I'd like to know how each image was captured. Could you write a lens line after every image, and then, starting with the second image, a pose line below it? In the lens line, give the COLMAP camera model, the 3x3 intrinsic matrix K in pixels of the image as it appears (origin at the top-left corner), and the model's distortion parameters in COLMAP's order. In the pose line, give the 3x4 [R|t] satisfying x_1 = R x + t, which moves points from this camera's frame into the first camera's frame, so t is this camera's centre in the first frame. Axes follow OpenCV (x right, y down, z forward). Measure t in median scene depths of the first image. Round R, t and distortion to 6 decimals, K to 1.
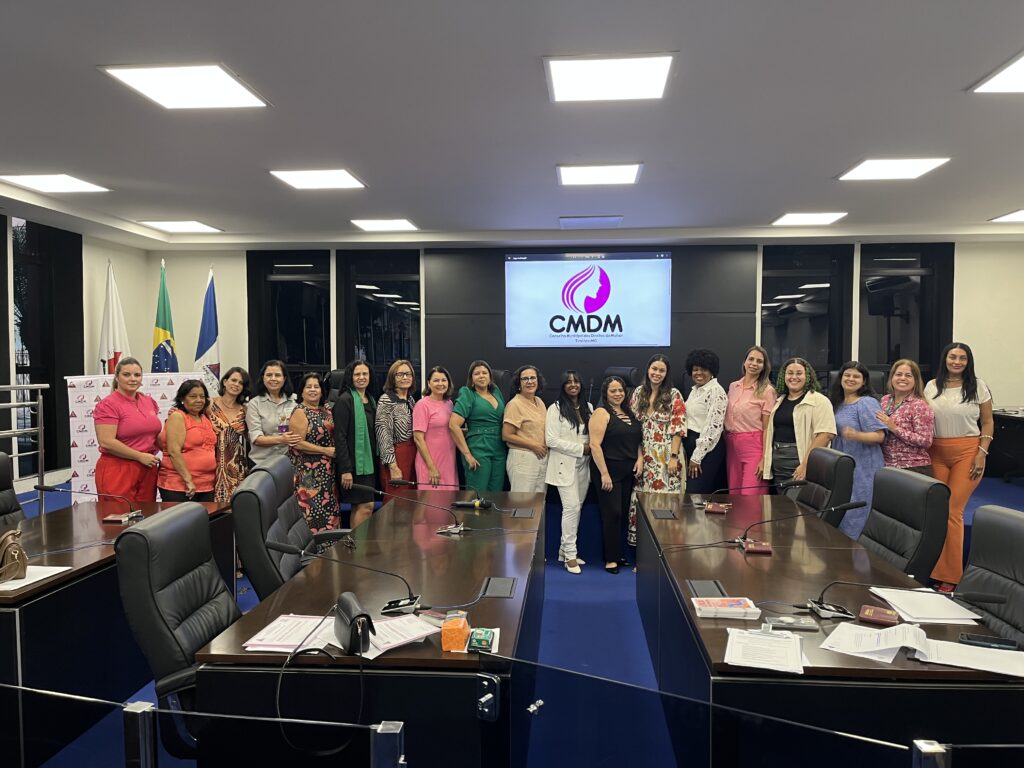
lens RADIAL K [[777.5, 0, 511.5], [0, 777.5, 386.3], [0, 0, 1]] dist [0.004048, -0.002587]
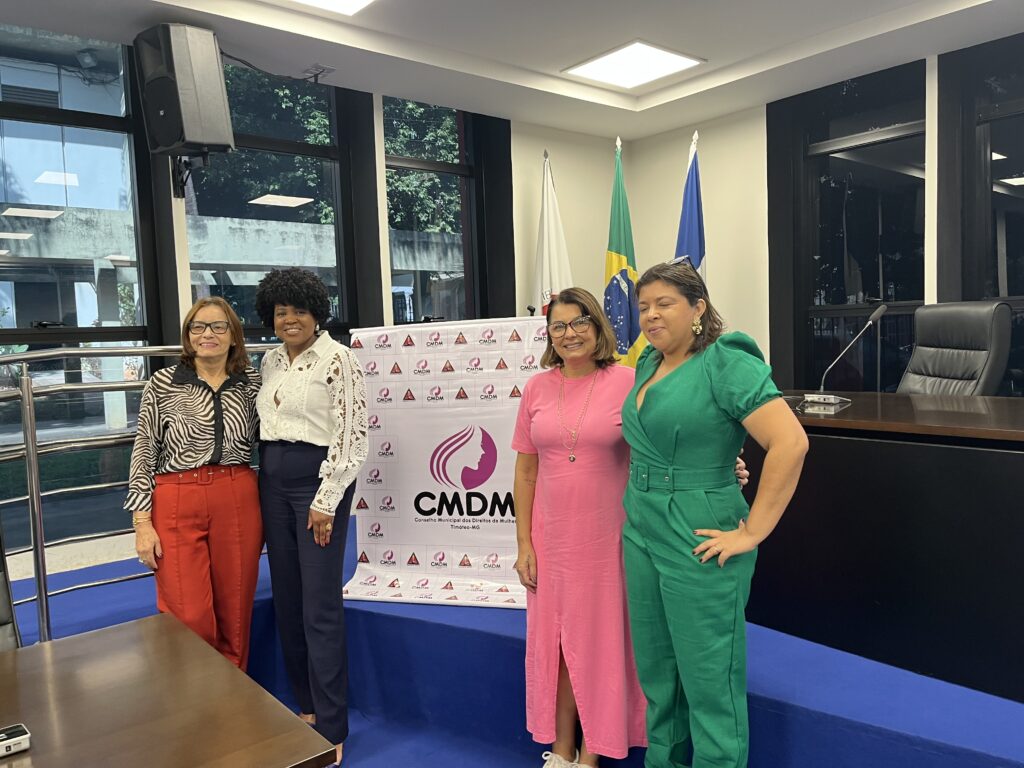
lens RADIAL K [[777.5, 0, 511.5], [0, 777.5, 381.9], [0, 0, 1]] dist [0.004048, -0.002587]
pose [[0.694207, 0.018188, -0.719546, -0.066204], [0.009347, 0.999369, 0.034279, 0.005663], [0.719715, -0.030522, 0.693598, 0.516559]]
